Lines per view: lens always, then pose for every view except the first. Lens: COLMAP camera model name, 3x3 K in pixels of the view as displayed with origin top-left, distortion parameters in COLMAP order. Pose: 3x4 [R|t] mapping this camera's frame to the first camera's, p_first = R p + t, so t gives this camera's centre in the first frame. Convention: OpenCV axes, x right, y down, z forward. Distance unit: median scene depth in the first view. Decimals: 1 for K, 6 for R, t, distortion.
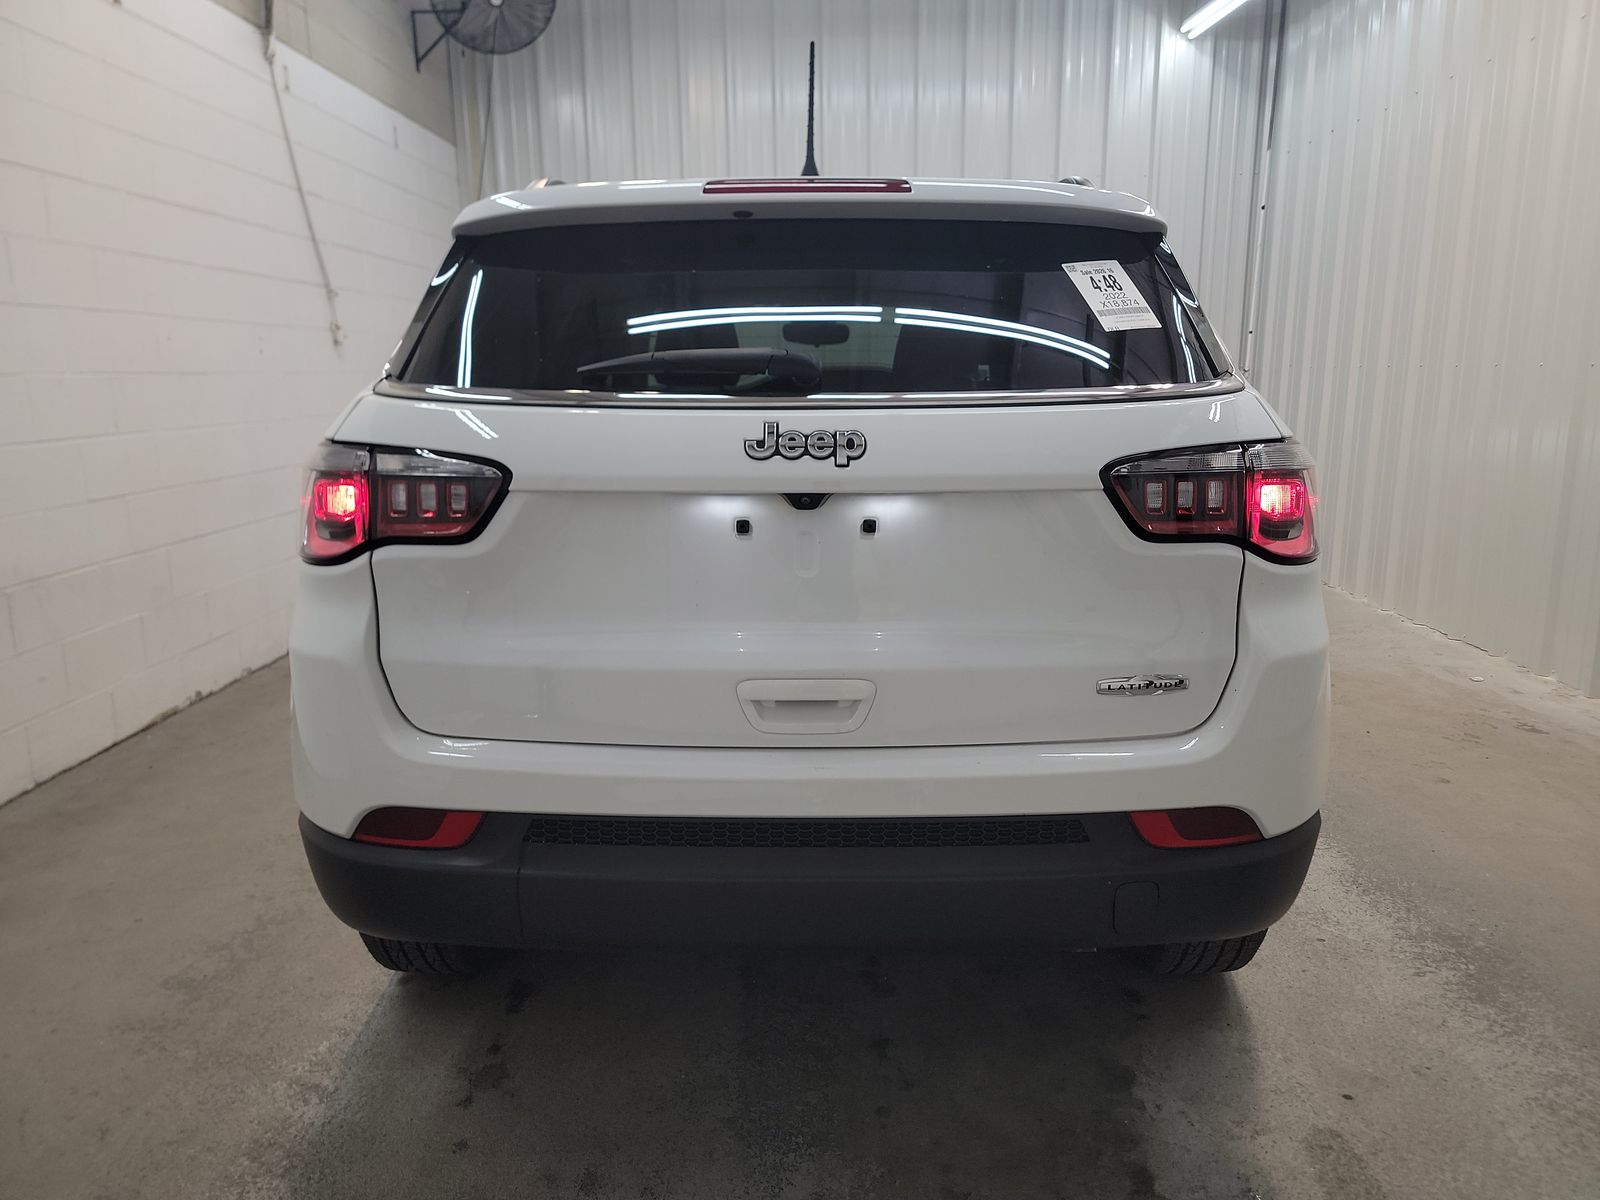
lens RADIAL K [[1139.5, 0, 800.0], [0, 1139.5, 600.0], [0, 0, 1]] dist [0.017188, -0.002973]
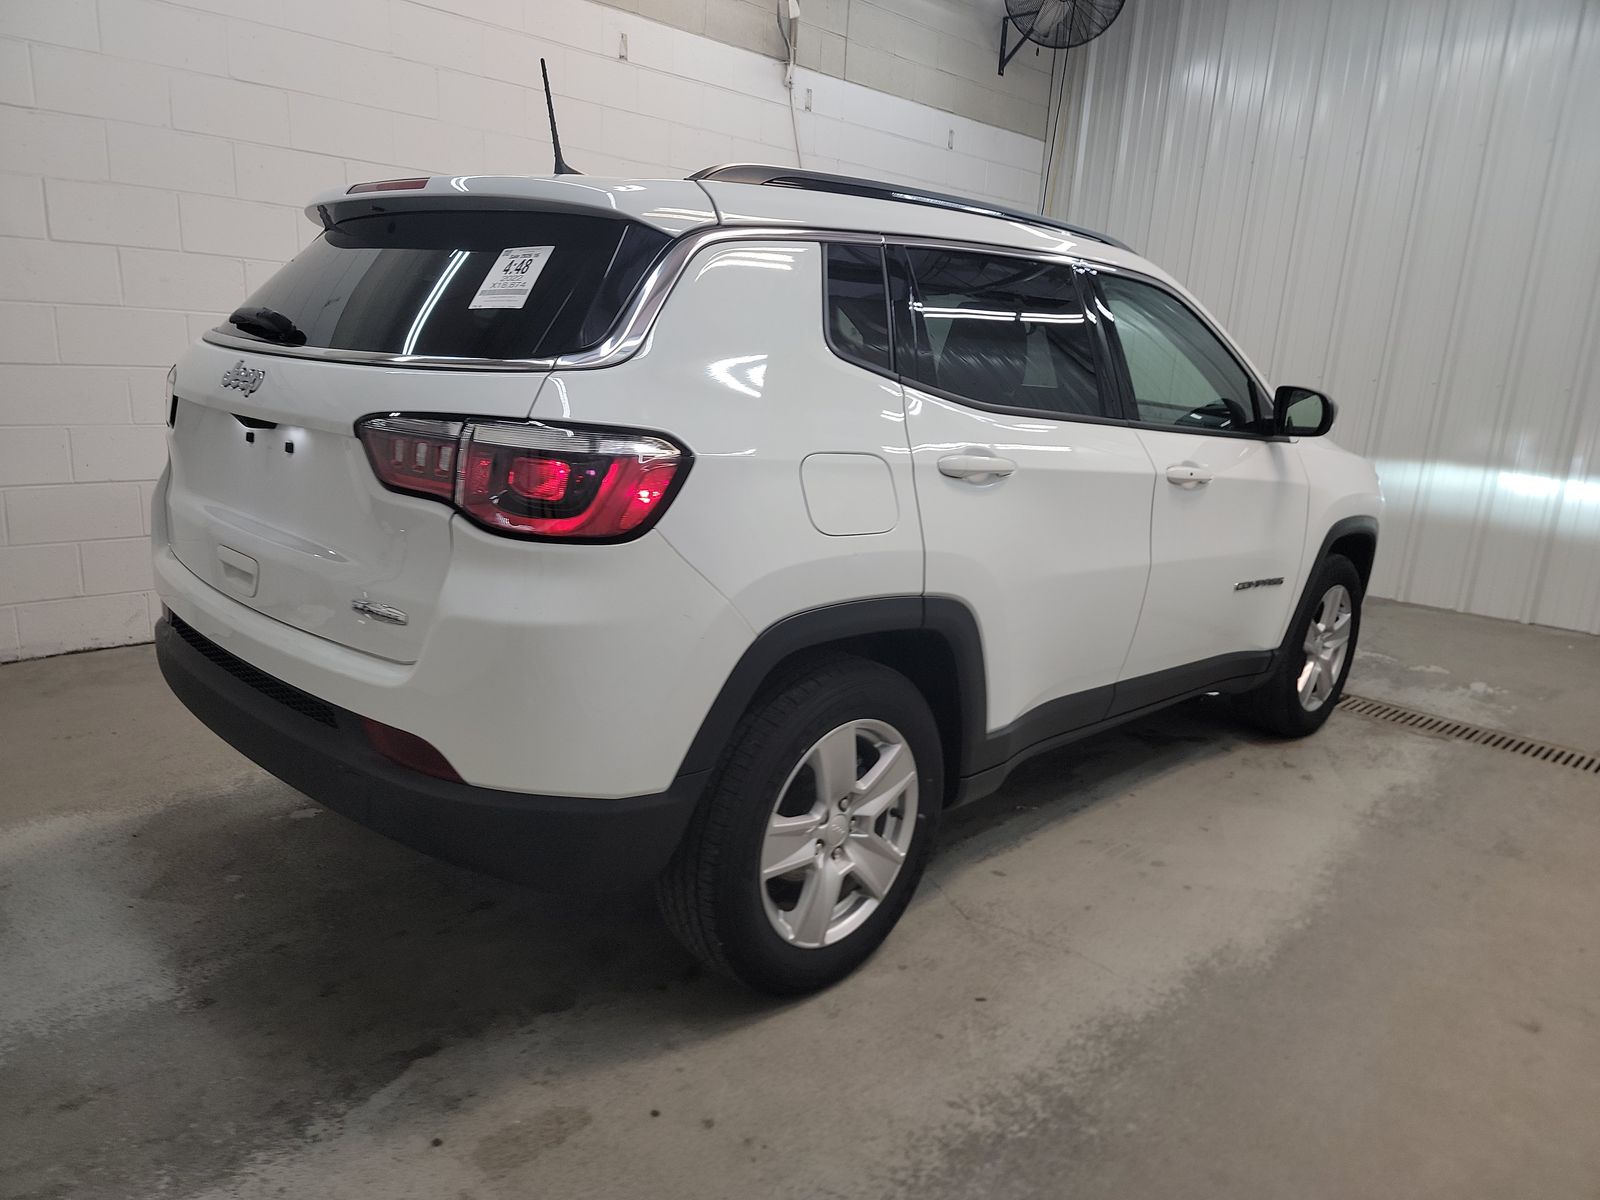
lens RADIAL K [[1124.0, 0, 799.9], [0, 1124.0, 628.5], [0, 0, 1]] dist [0.007715, 0.001835]
pose [[0.723569, 0.225666, -0.652321, 1.096141], [-0.205246, 0.972642, 0.108815, -0.098524], [0.659031, 0.055152, 0.750091, 0.338460]]
